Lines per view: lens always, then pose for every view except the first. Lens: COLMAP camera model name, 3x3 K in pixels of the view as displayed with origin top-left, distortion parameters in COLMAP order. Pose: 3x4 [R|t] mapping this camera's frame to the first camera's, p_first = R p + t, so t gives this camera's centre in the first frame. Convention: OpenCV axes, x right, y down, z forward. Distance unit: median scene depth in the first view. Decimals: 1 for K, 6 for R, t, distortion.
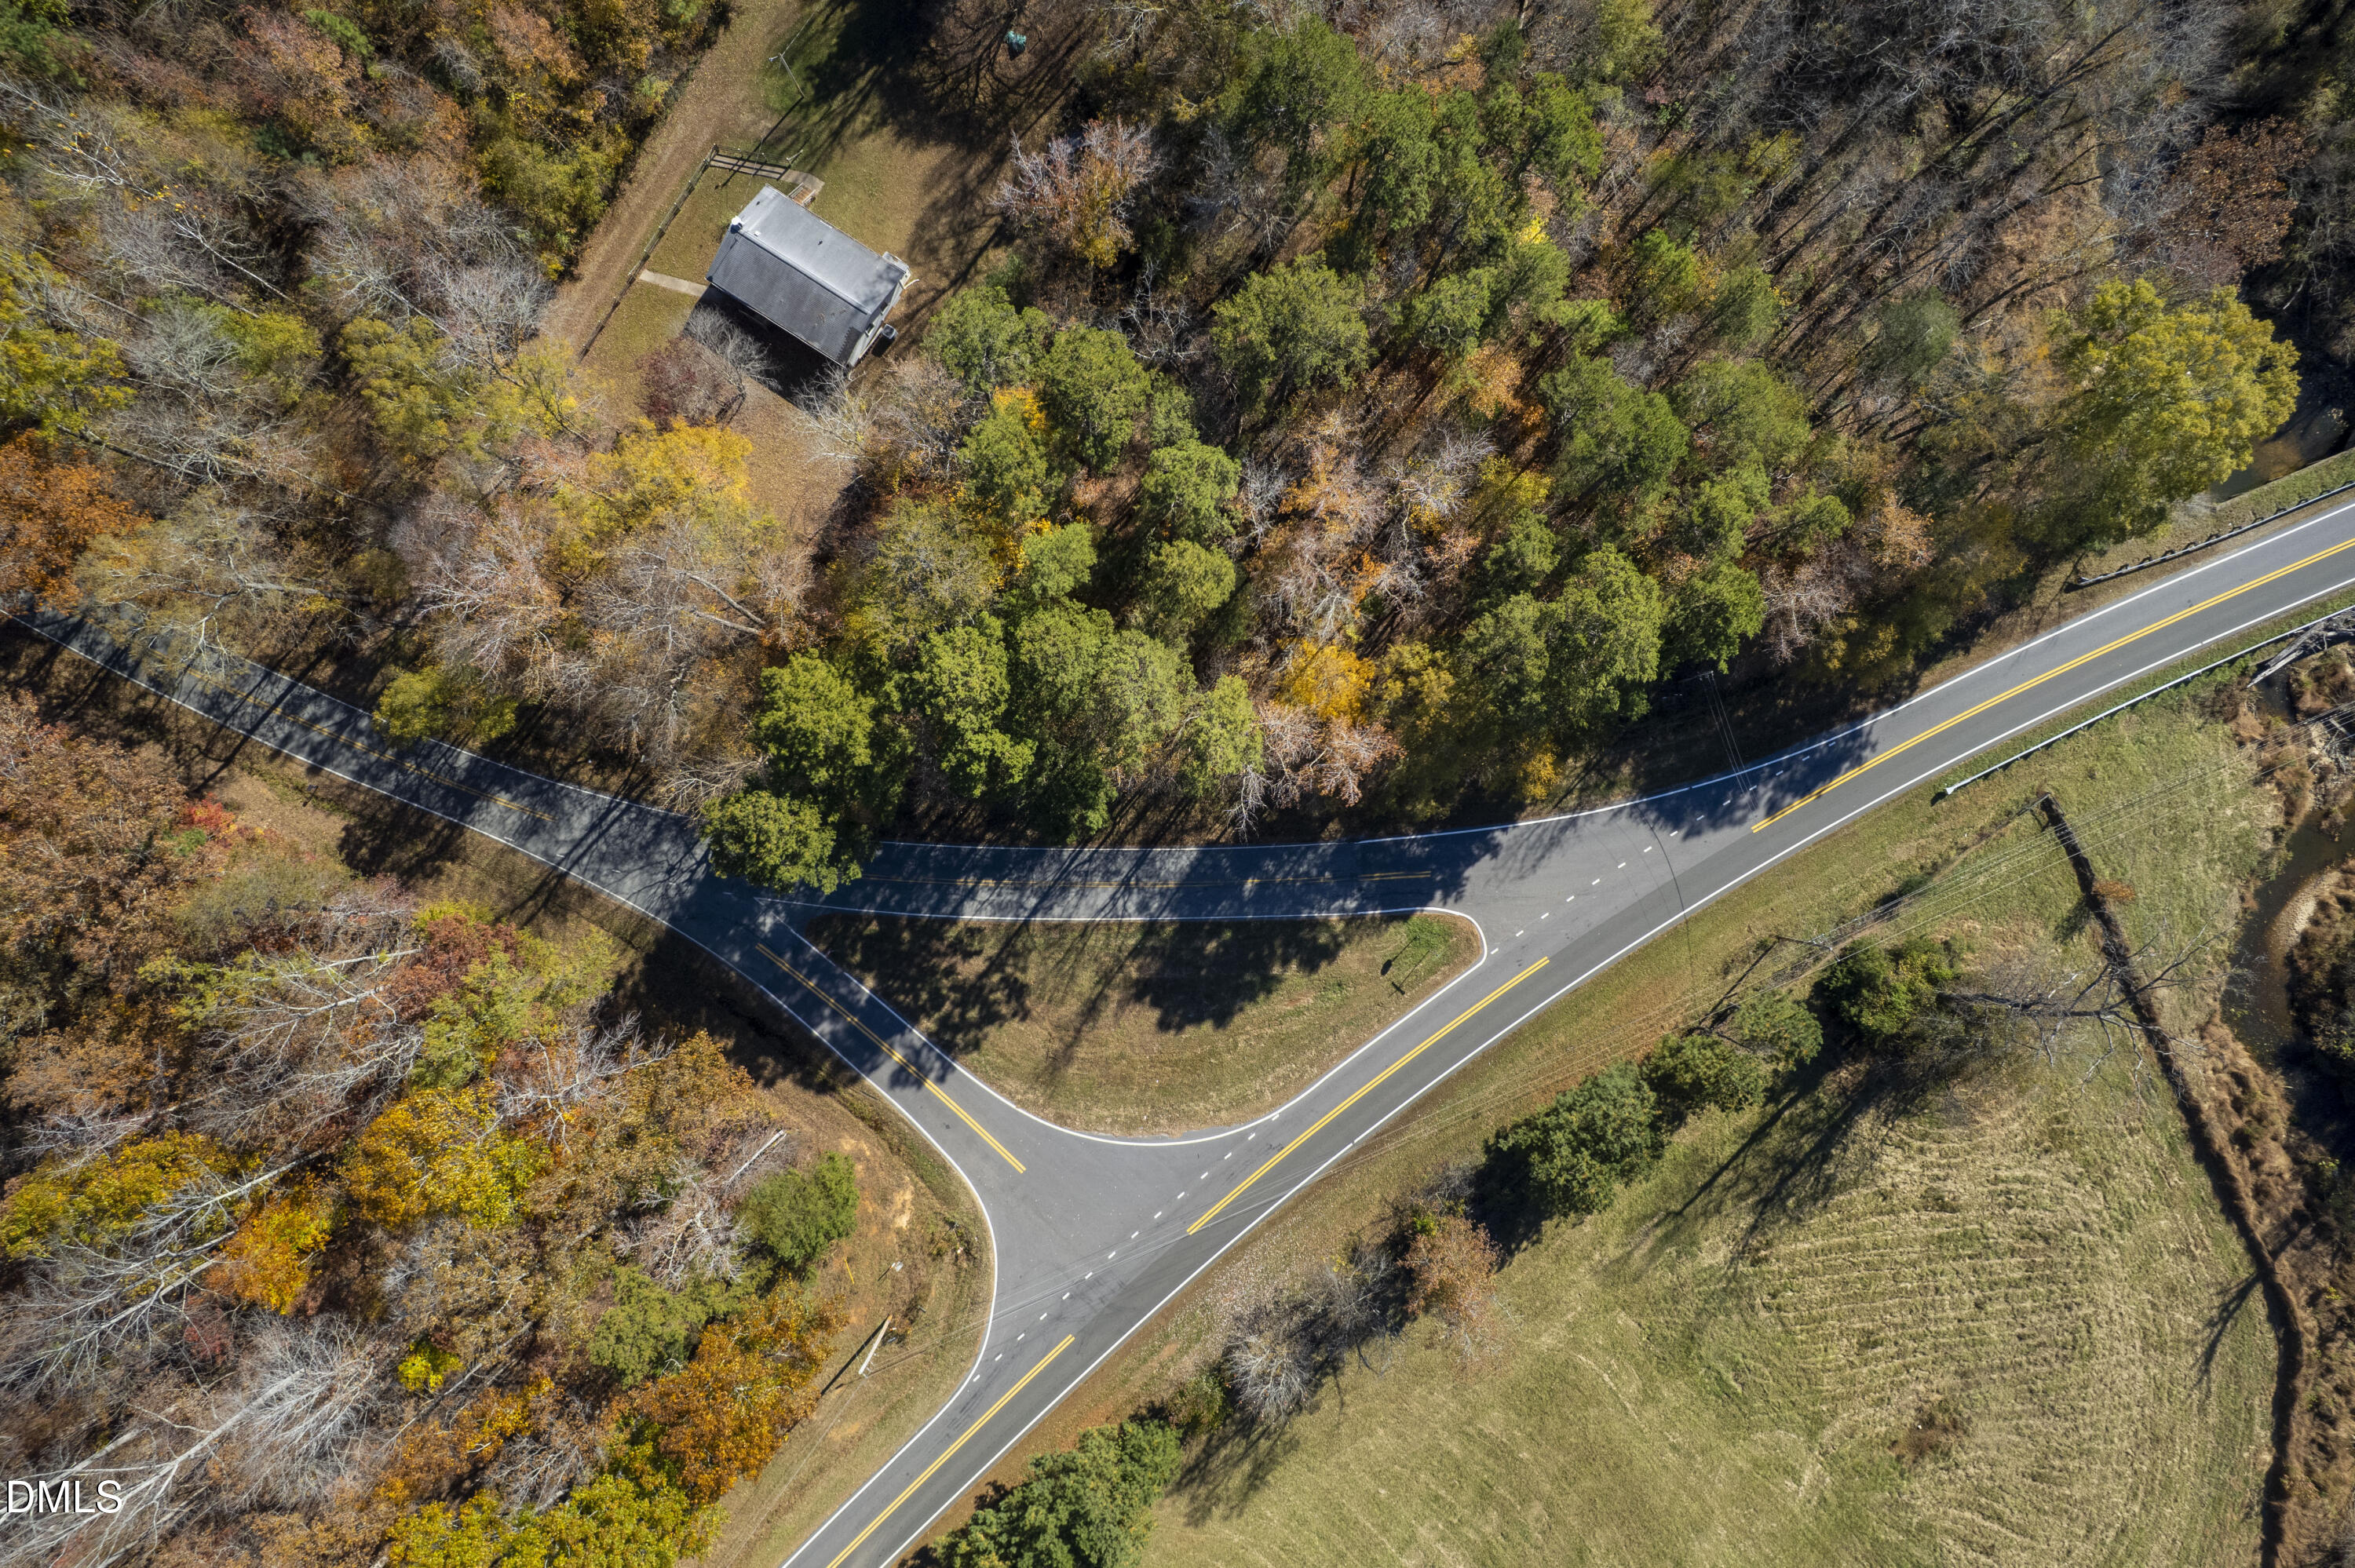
lens RADIAL K [[1518.7, 0, 1177.5], [0, 1518.7, 784.0], [0, 0, 1]] dist [-0.091912, 0.084081]
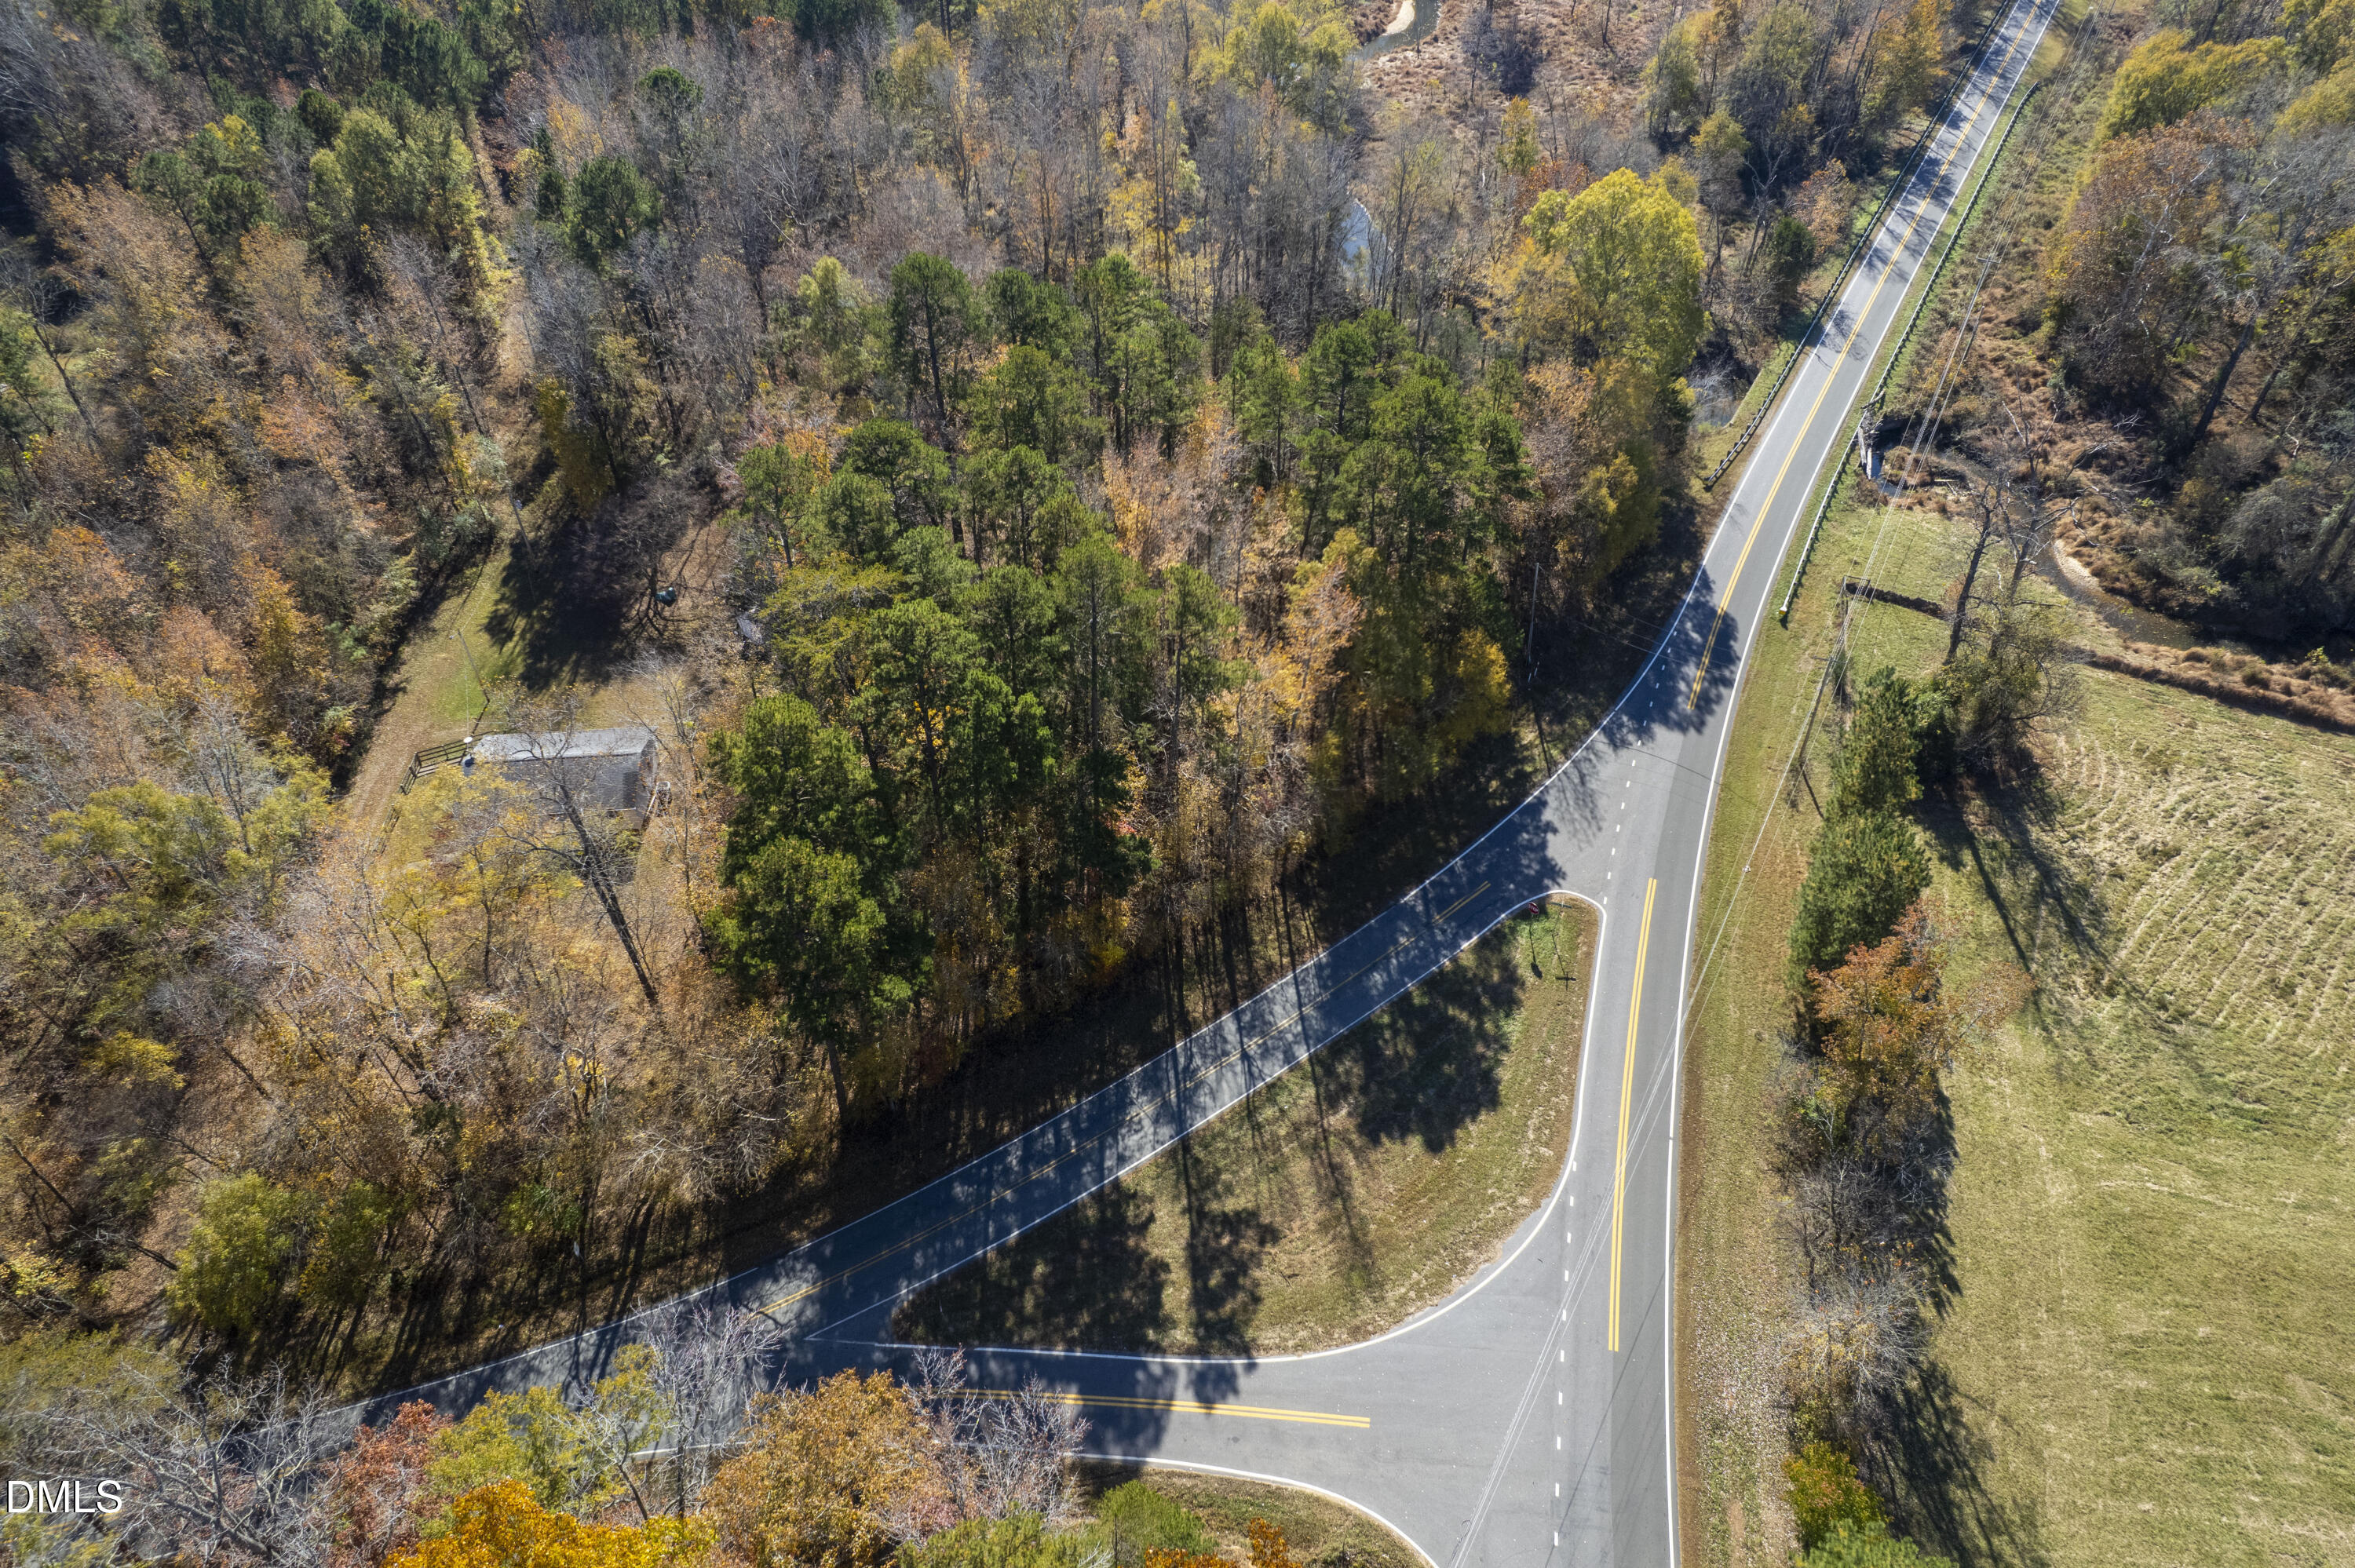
lens RADIAL K [[1518.7, 0, 1177.5], [0, 1518.7, 784.0], [0, 0, 1]] dist [-0.091912, 0.084081]
pose [[0.801814, -0.417894, 0.427151, -0.328828], [0.597425, 0.544692, -0.588552, 0.435929], [0.013287, 0.727101, 0.686402, 0.353022]]
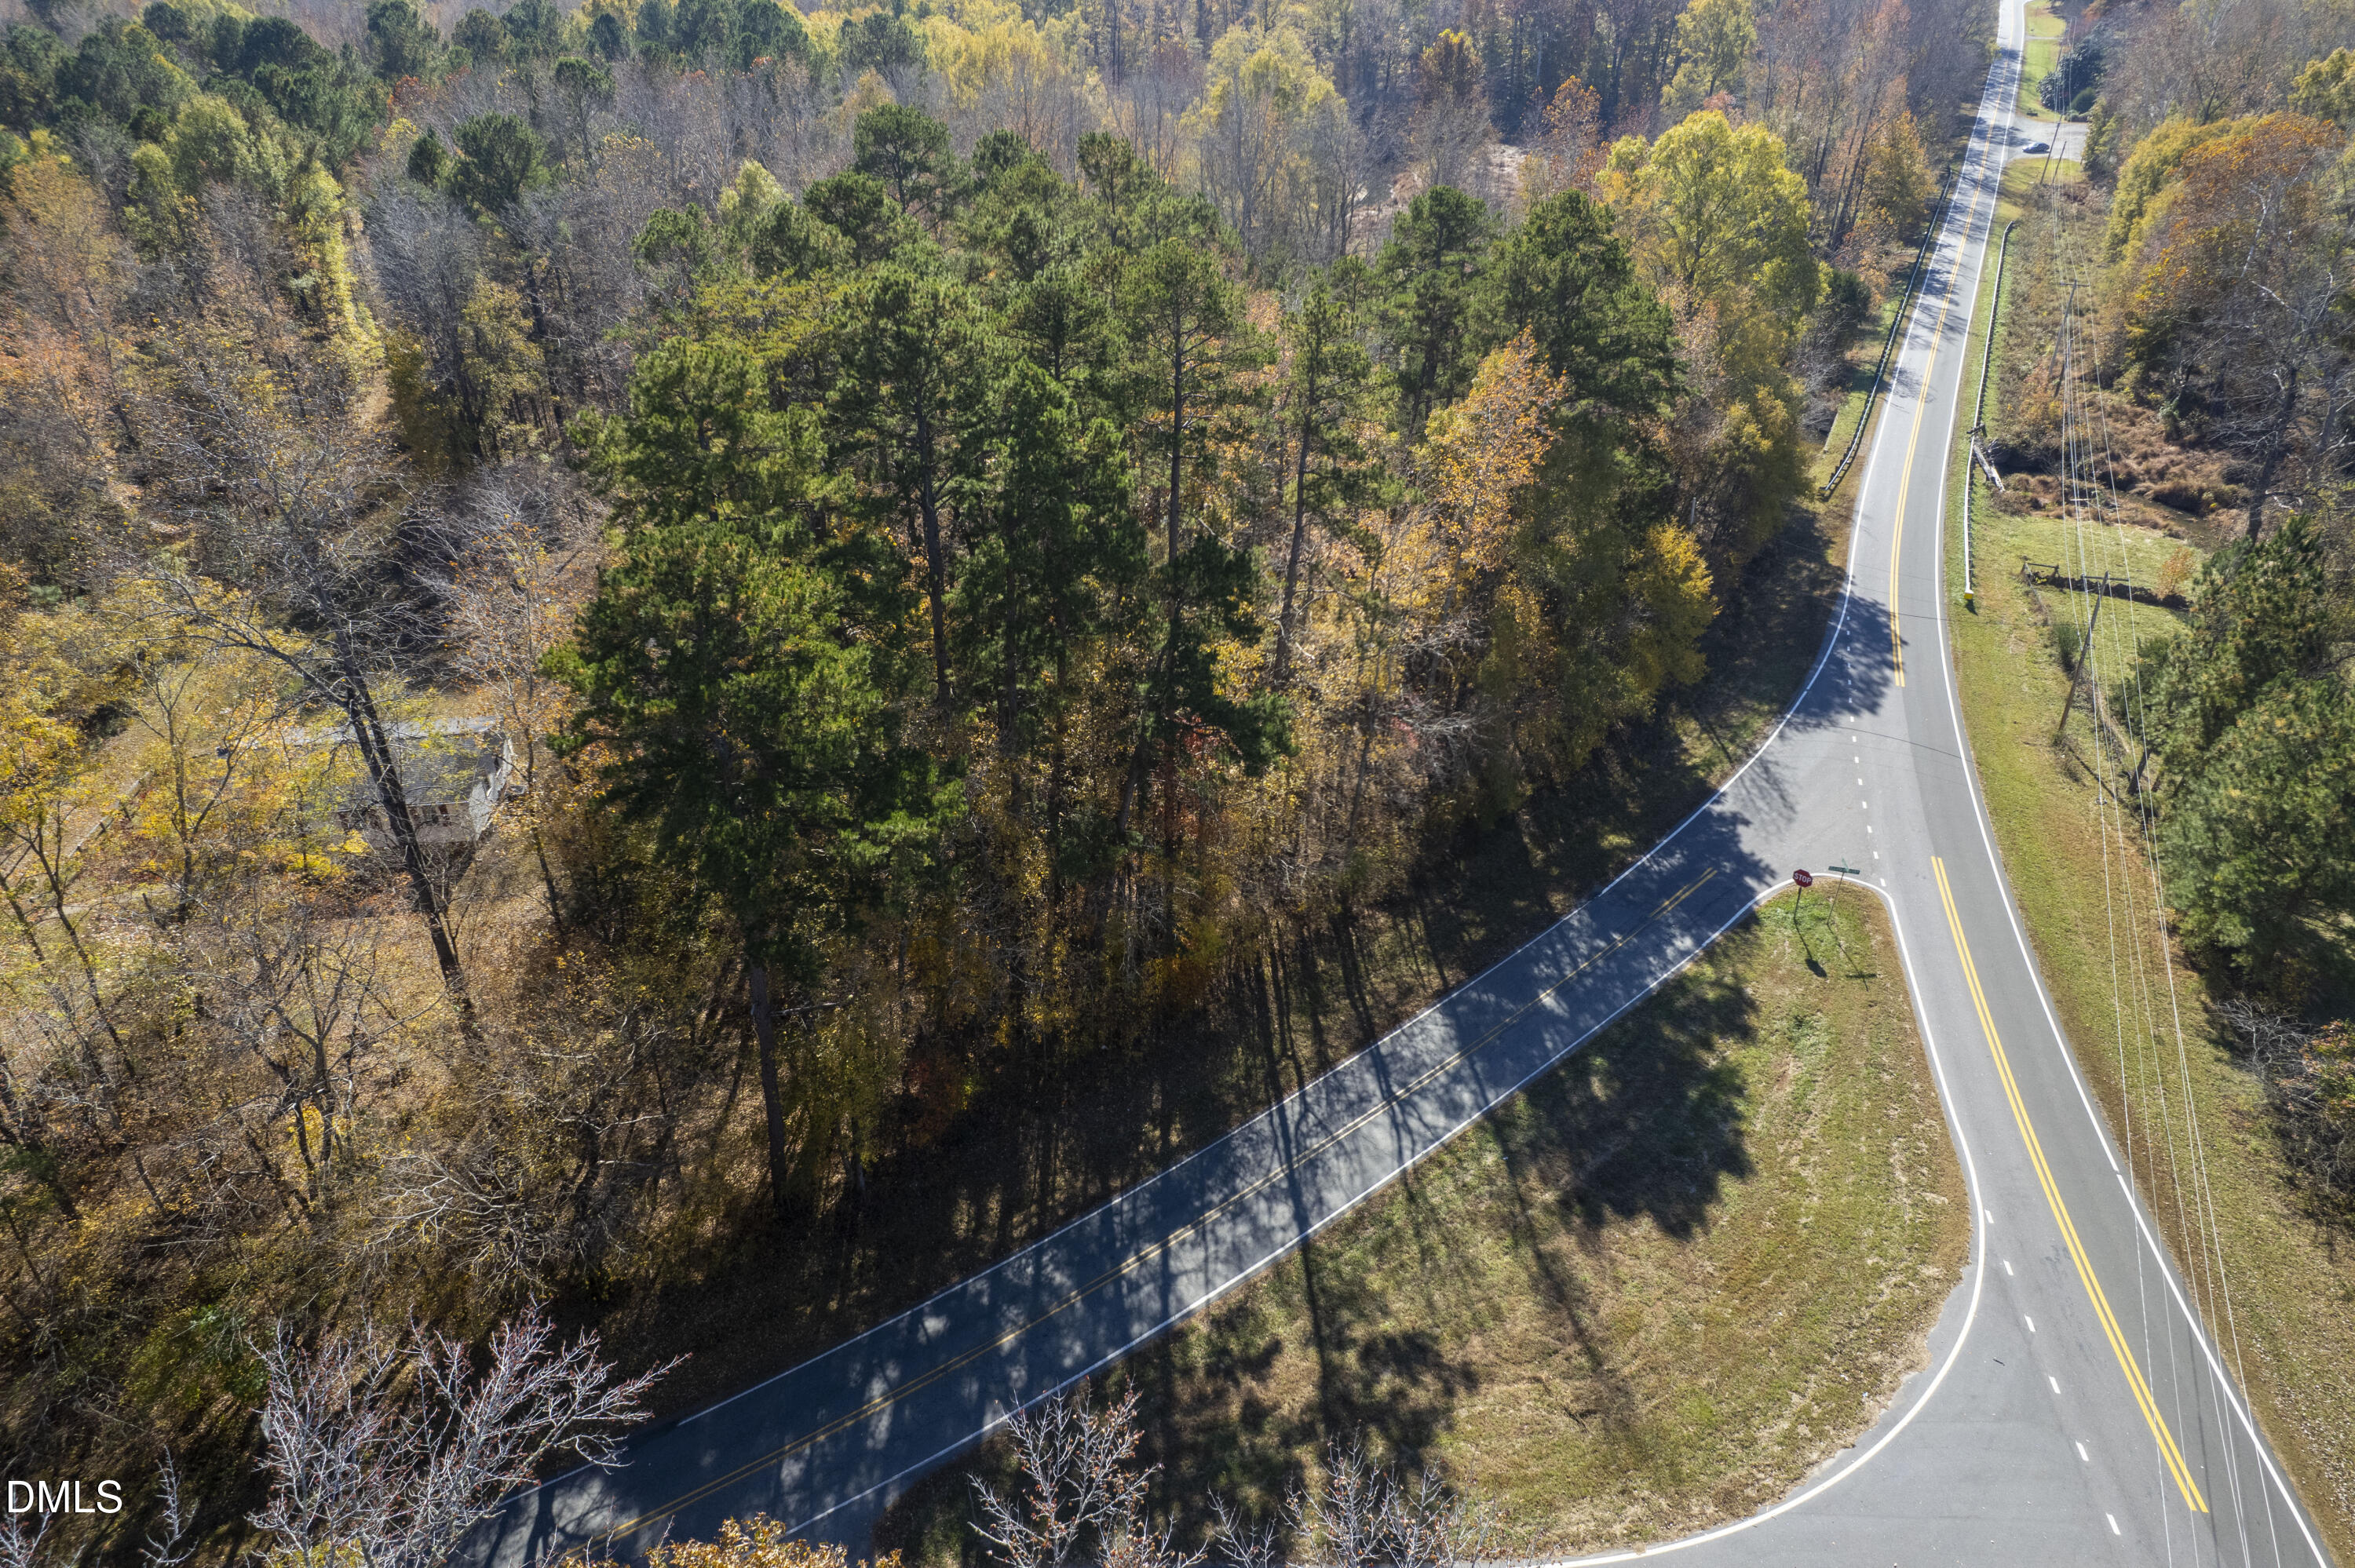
lens RADIAL K [[1518.7, 0, 1177.5], [0, 1518.7, 784.0], [0, 0, 1]] dist [-0.091912, 0.084081]
pose [[0.759184, -0.332419, 0.559587, -0.330392], [0.650870, 0.384115, -0.654846, 0.304095], [0.002738, 0.861367, 0.507975, 0.657080]]
